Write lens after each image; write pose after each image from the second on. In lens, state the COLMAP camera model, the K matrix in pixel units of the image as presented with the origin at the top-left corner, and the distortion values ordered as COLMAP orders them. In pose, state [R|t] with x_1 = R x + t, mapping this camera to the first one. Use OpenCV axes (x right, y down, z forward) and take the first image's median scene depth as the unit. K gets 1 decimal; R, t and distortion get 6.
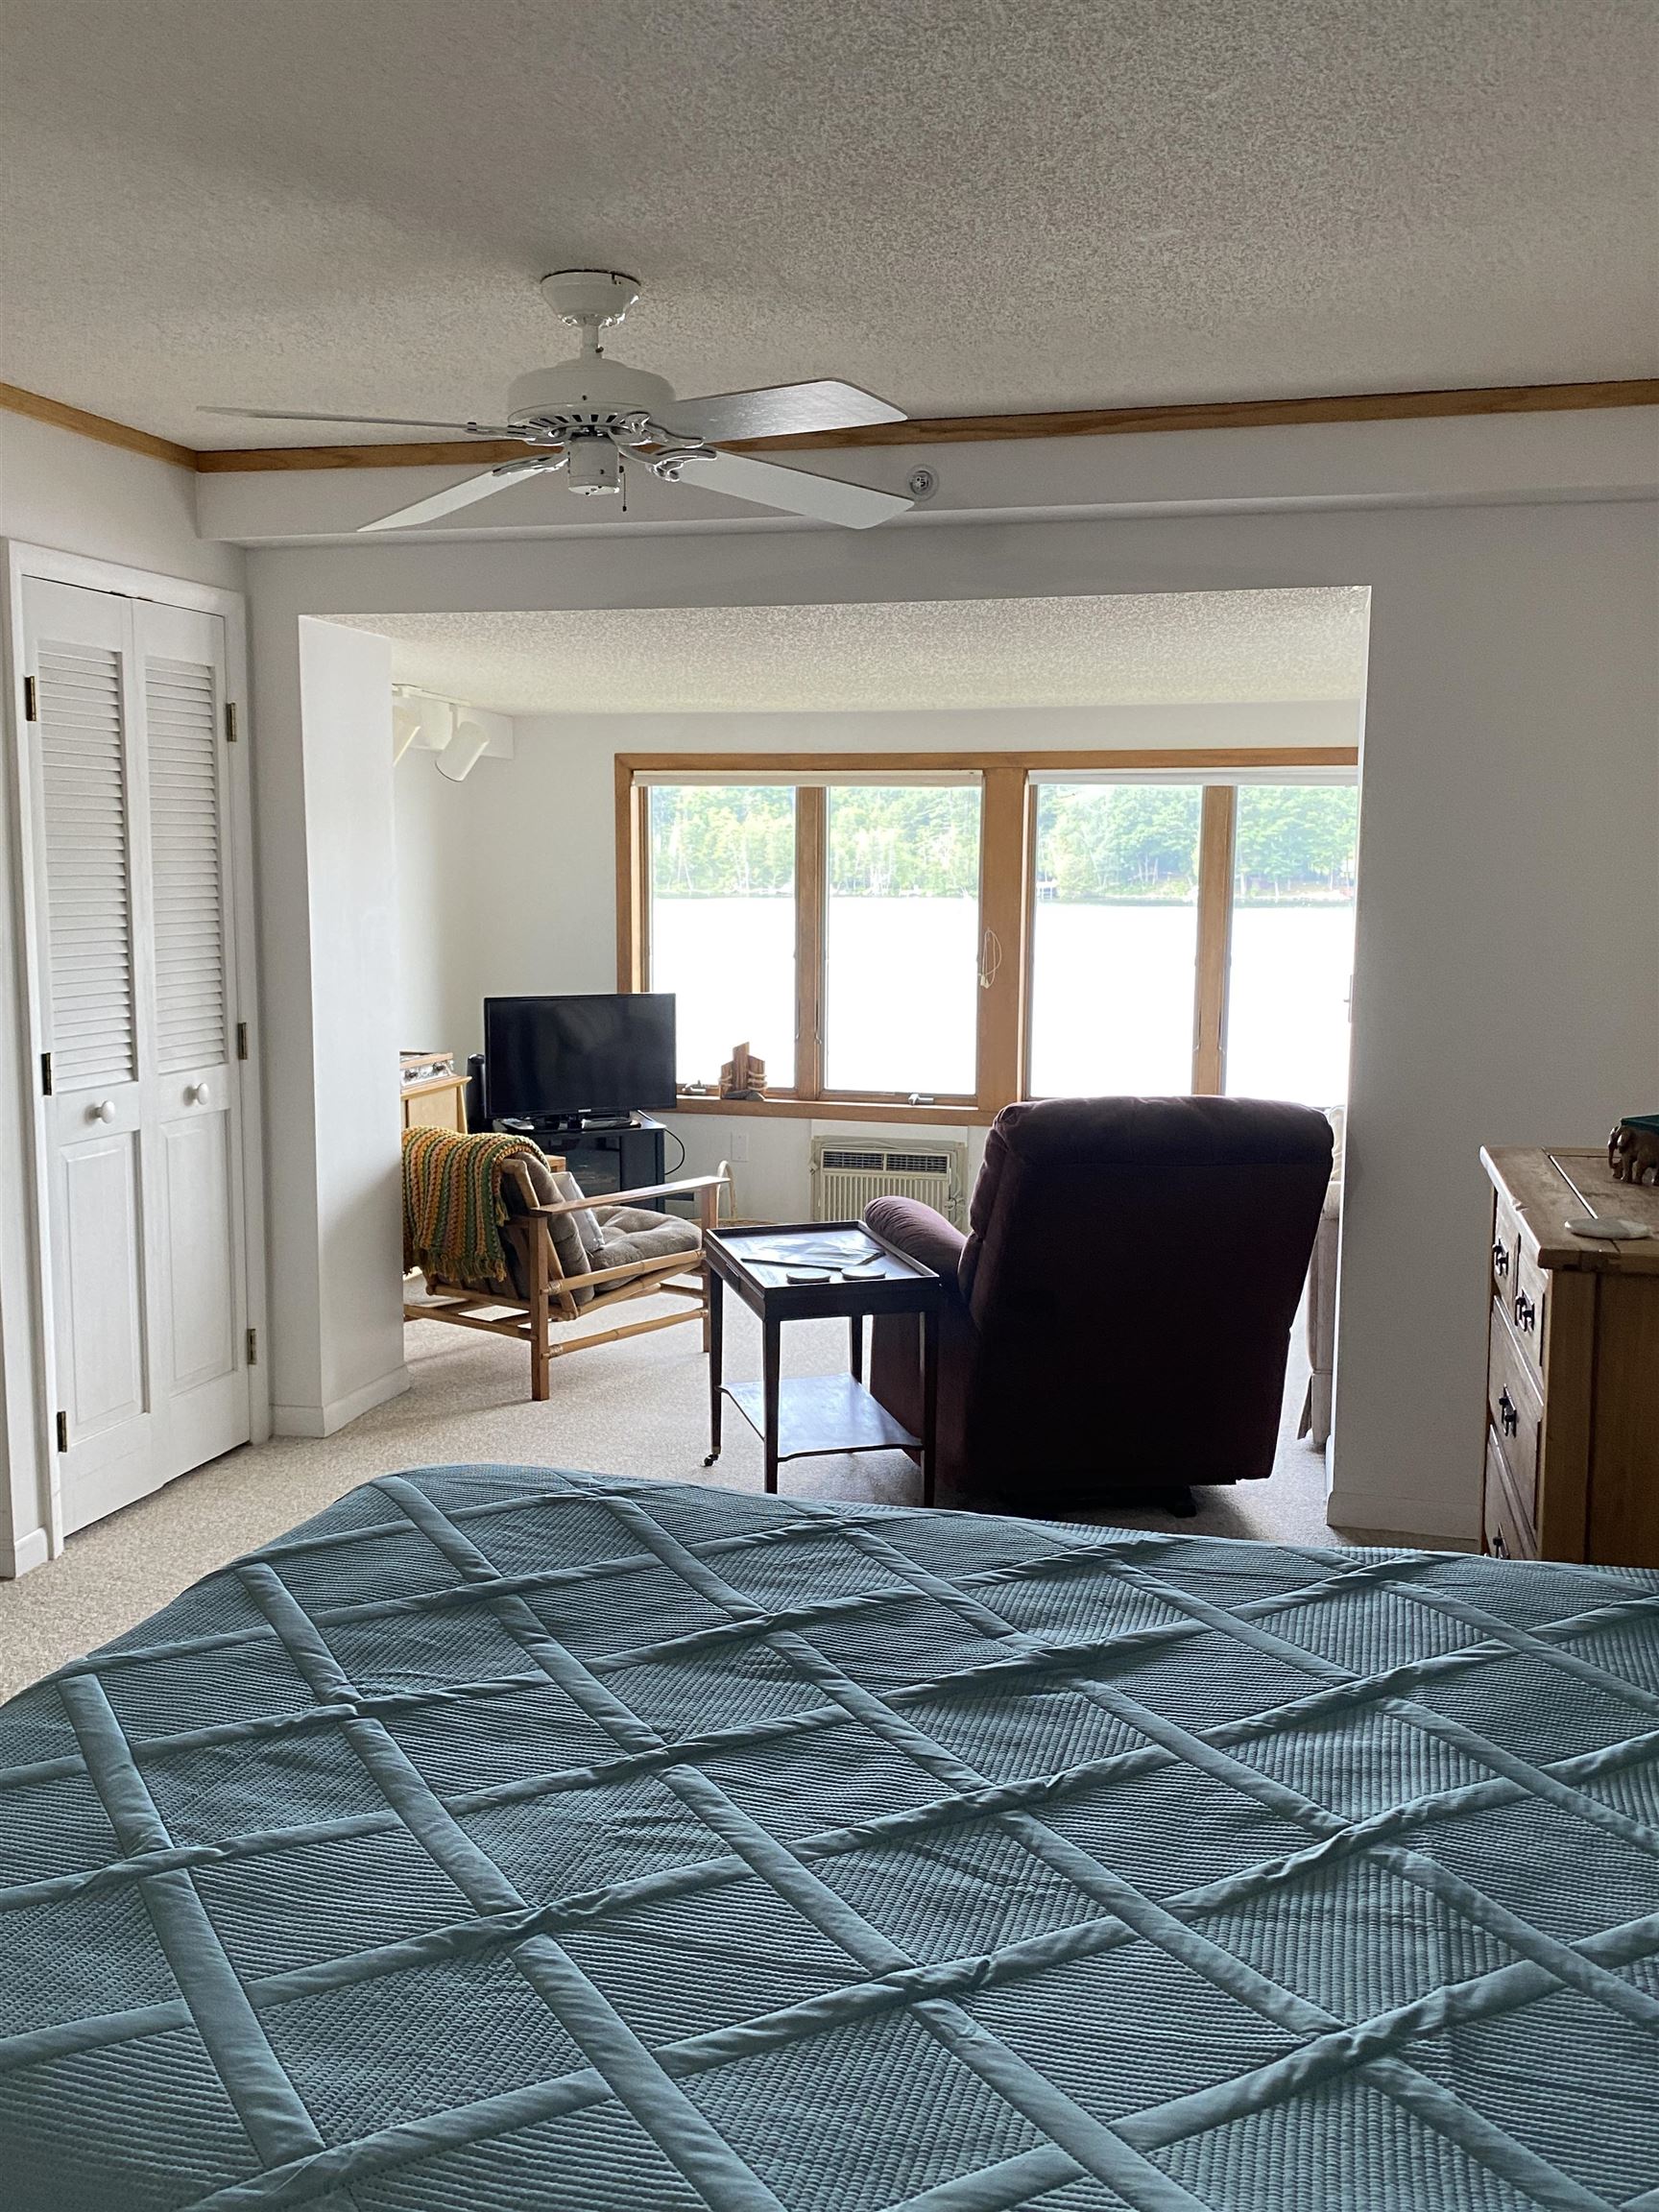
lens RADIAL K [[1982.0, 0, 829.5], [0, 1982.0, 1106.0], [0, 0, 1]] dist [0.279075, -0.001653]
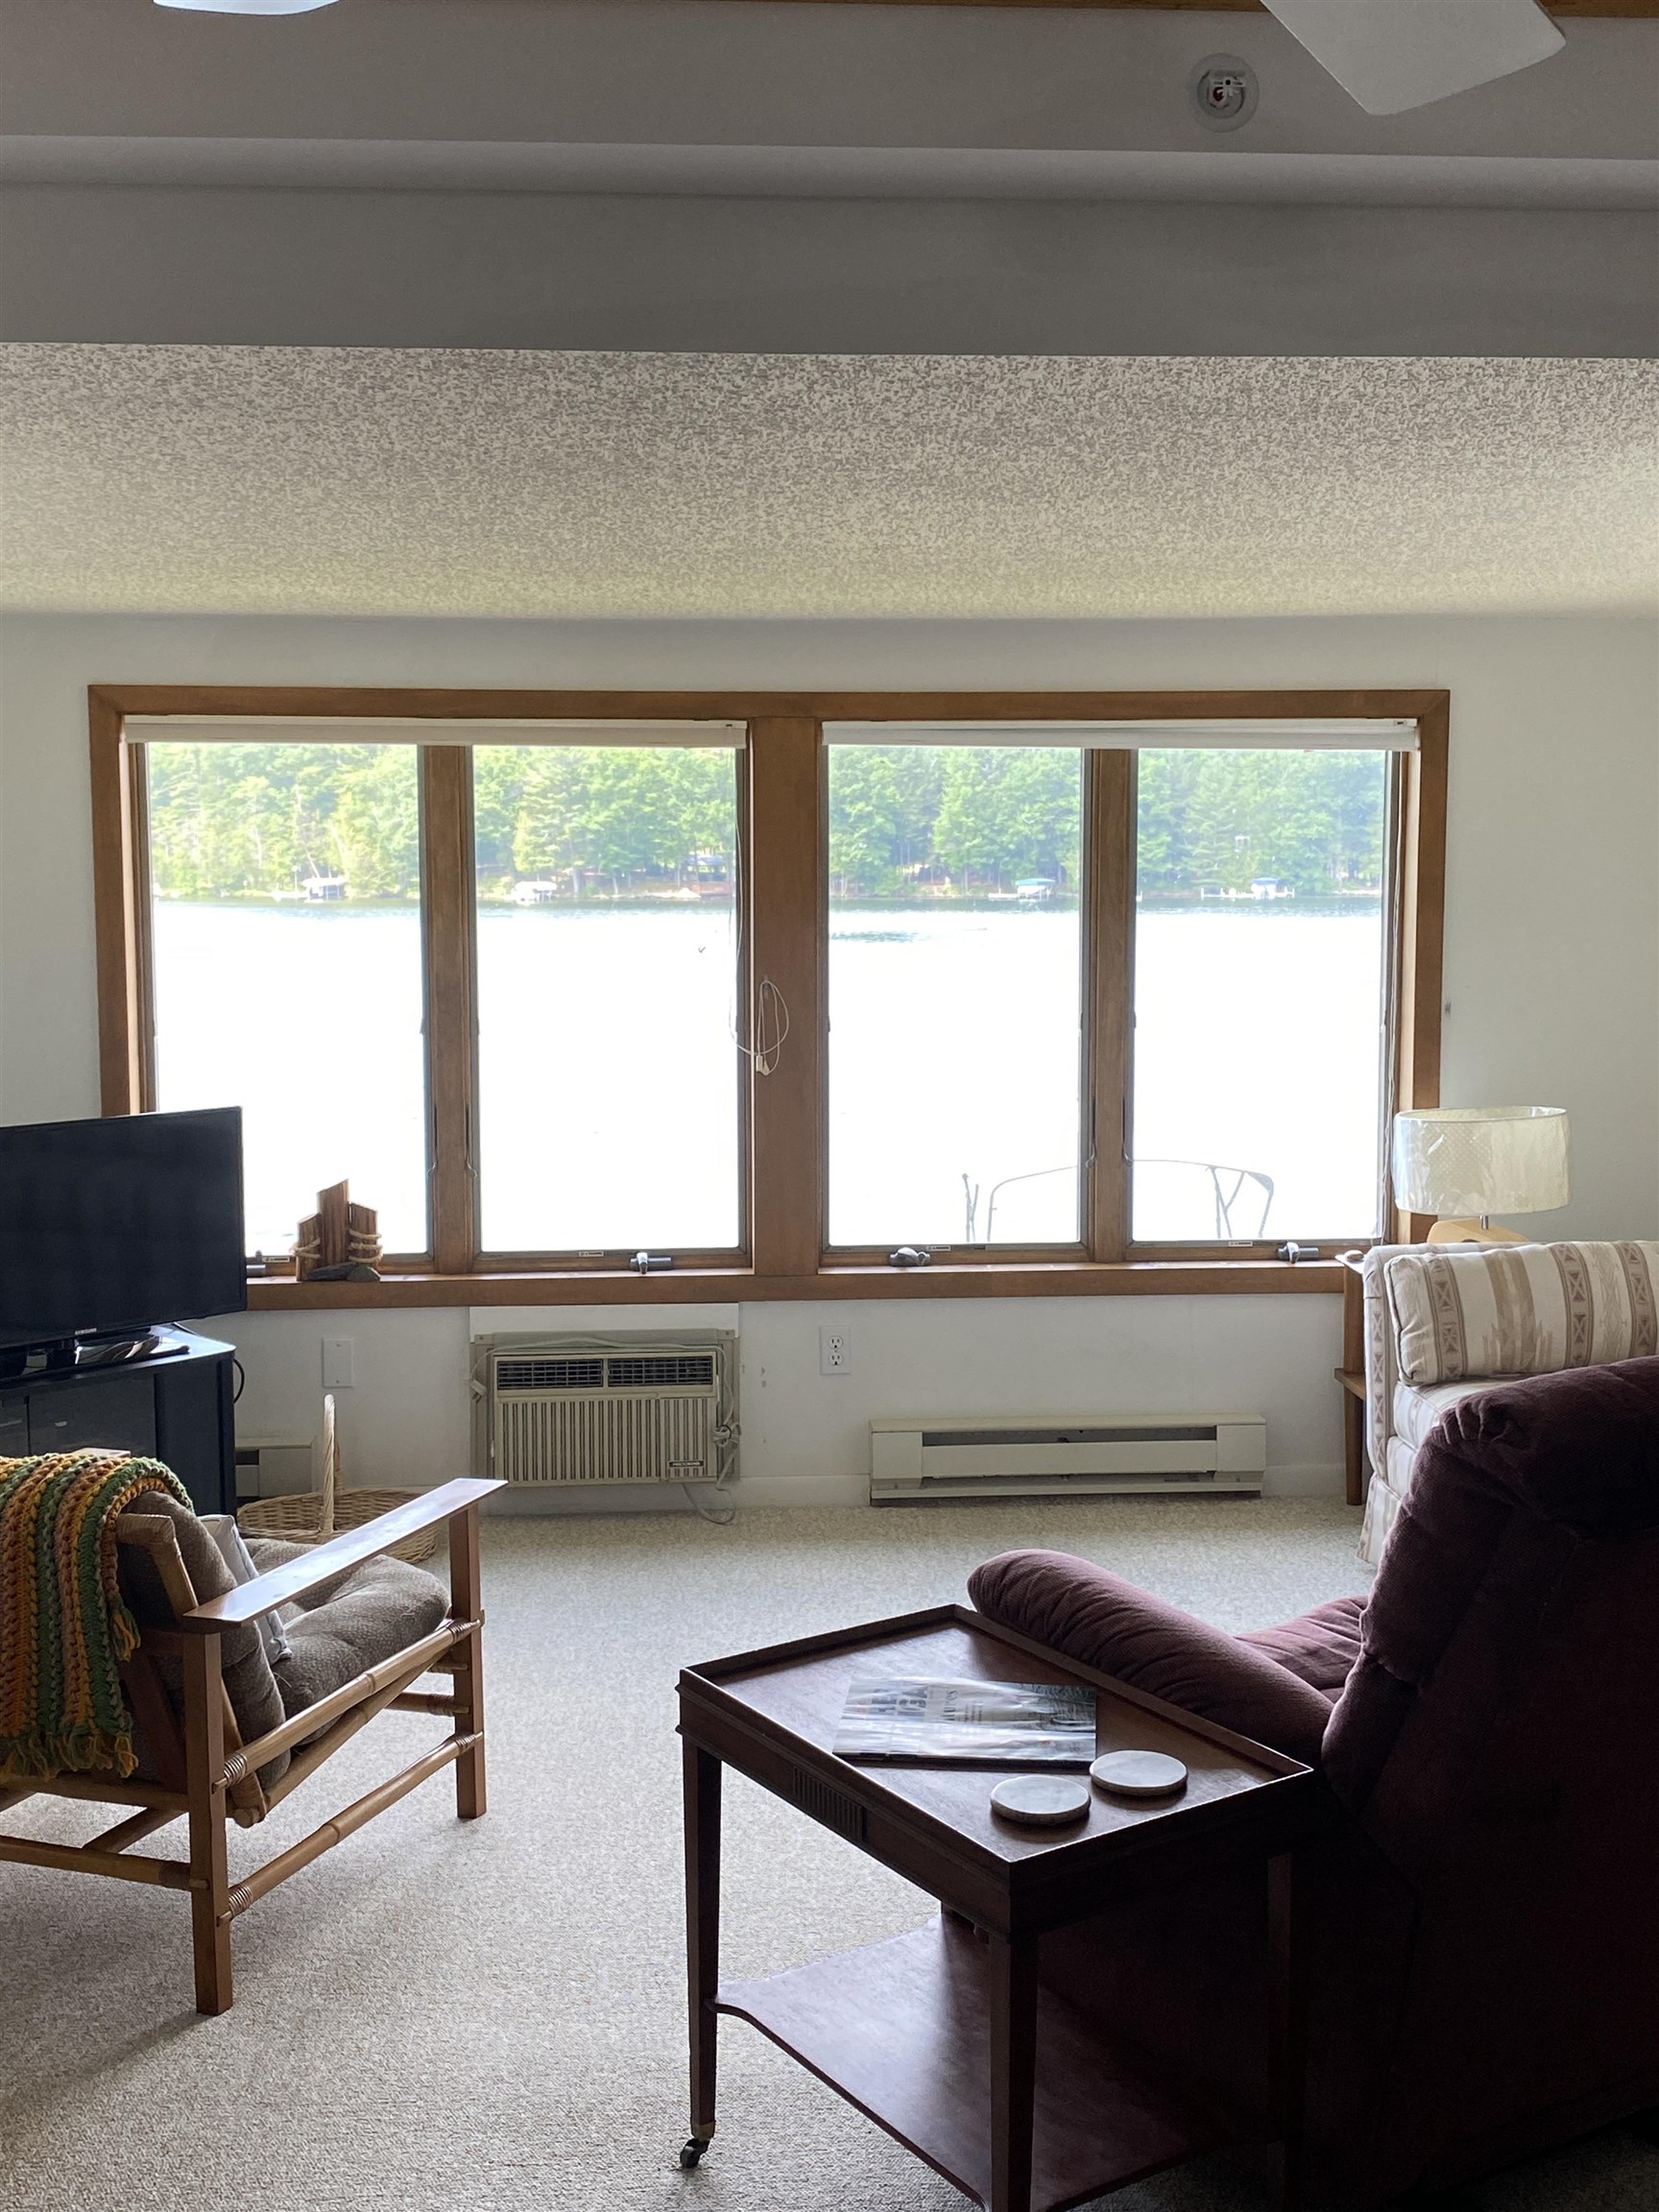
lens RADIAL K [[2421.1, 0, 829.5], [0, 2421.1, 1106.0], [0, 0, 1]] dist [0.081389, -0.017371]
pose [[0.948431, -0.044761, 0.313807, -0.132273], [0.050098, 0.998704, -0.008958, -0.041505], [-0.313000, 0.024217, 0.949444, 0.288430]]
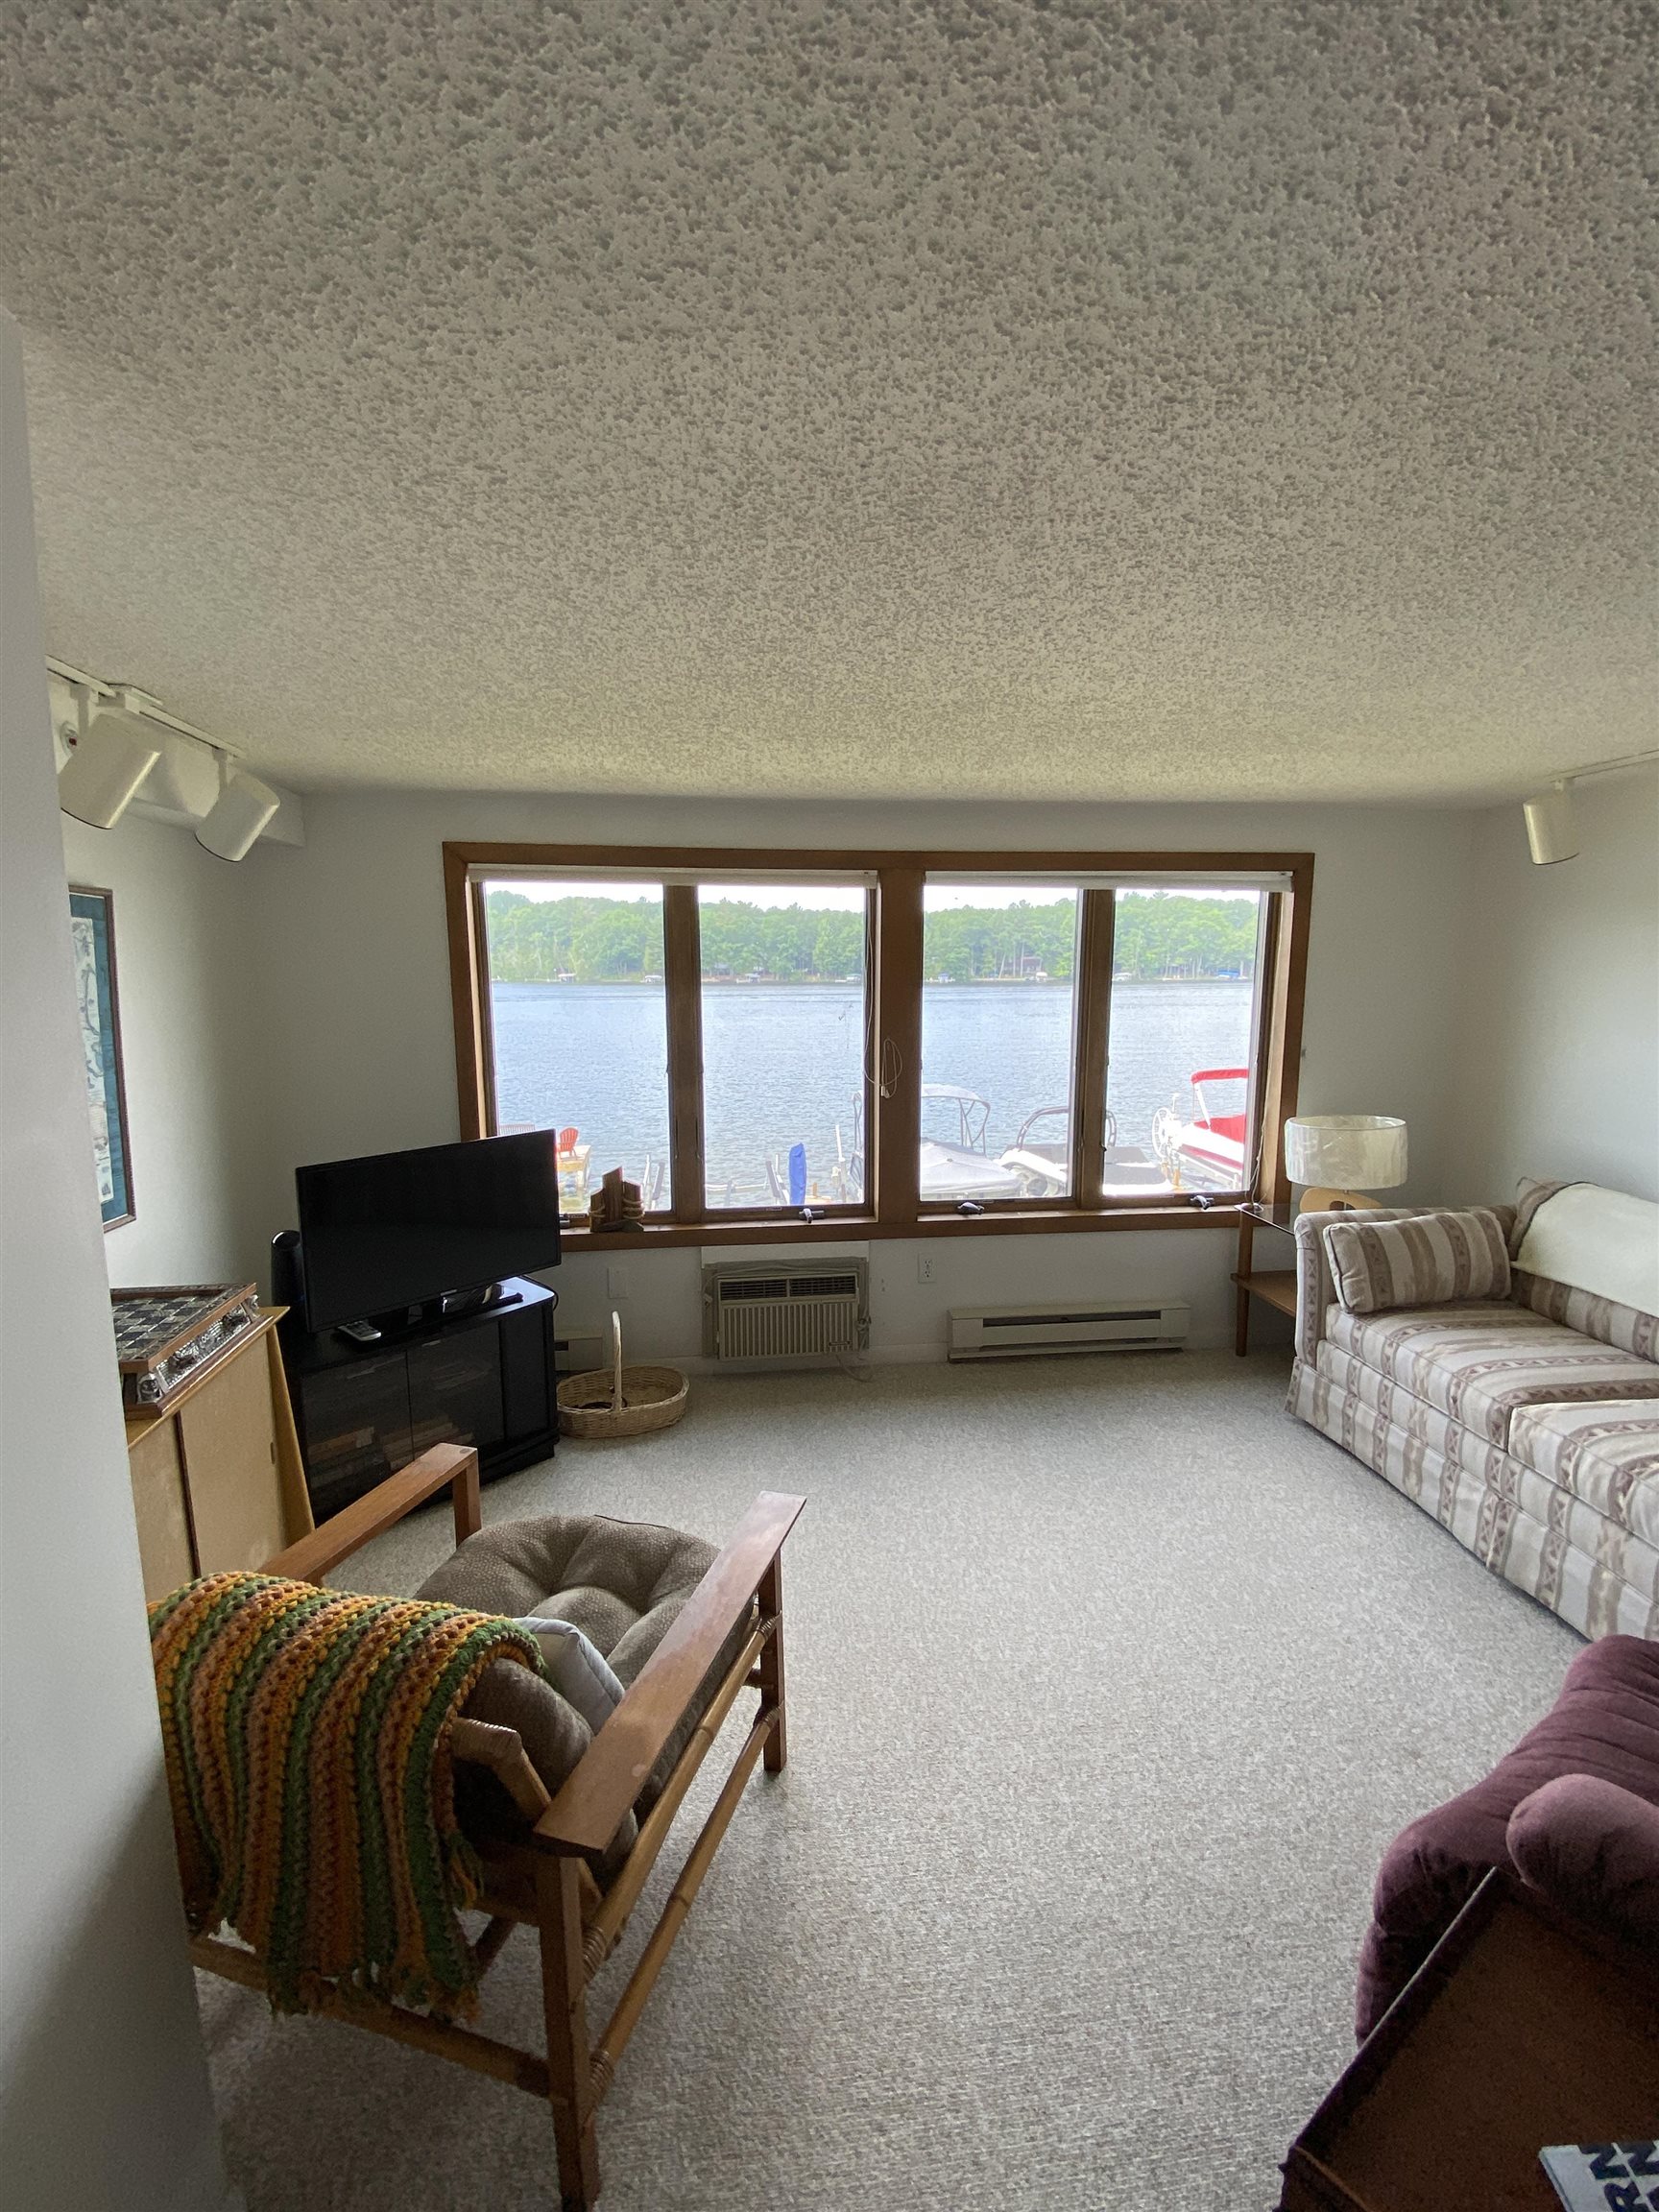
lens RADIAL K [[945.7, 0, 811.3], [0, 945.7, 1125.3], [0, 0, 1]] dist [0.021959, 0.000114]
pose [[0.932885, -0.073319, 0.352632, -0.113724], [0.056187, 0.996700, 0.058593, -0.073825], [-0.355764, -0.034847, 0.933926, 0.580407]]
